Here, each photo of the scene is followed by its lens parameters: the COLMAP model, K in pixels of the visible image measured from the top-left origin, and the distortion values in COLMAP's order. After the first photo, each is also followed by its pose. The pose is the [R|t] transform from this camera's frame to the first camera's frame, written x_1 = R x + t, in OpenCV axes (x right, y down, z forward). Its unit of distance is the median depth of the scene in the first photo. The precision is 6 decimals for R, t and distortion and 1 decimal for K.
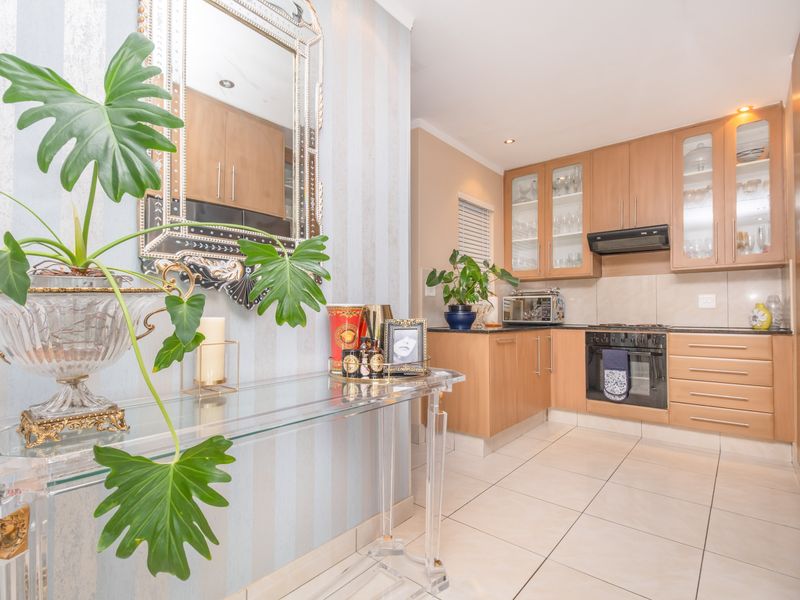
lens RADIAL K [[401.5, 0, 400.4], [0, 401.5, 304.3], [0, 0, 1]] dist [0.014492, -0.000118]
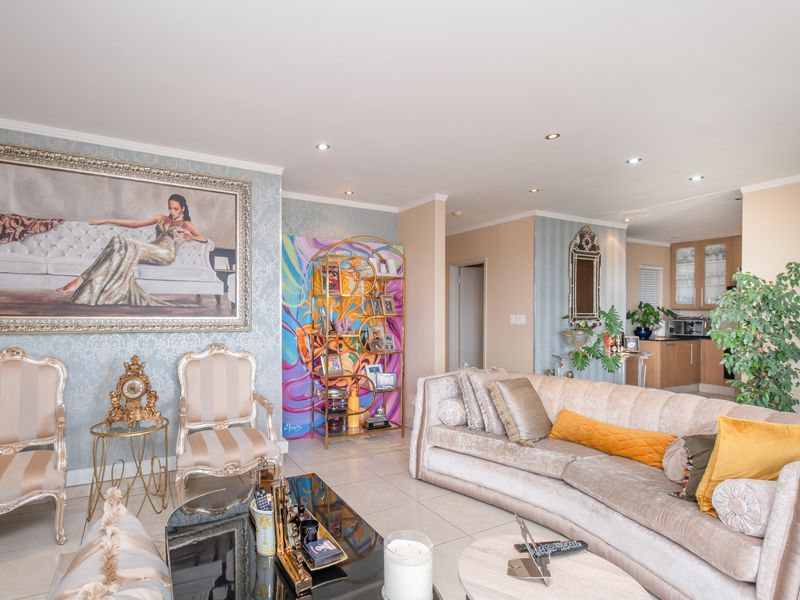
lens RADIAL K [[401.5, 0, 367.4], [0, 401.5, 317.4], [0, 0, 1]] dist [0.014492, -0.000118]
pose [[0.921217, -0.000494, -0.389050, -0.333851], [0.008376, 0.999793, 0.018564, -0.094867], [0.388960, -0.020360, 0.921030, -1.409839]]
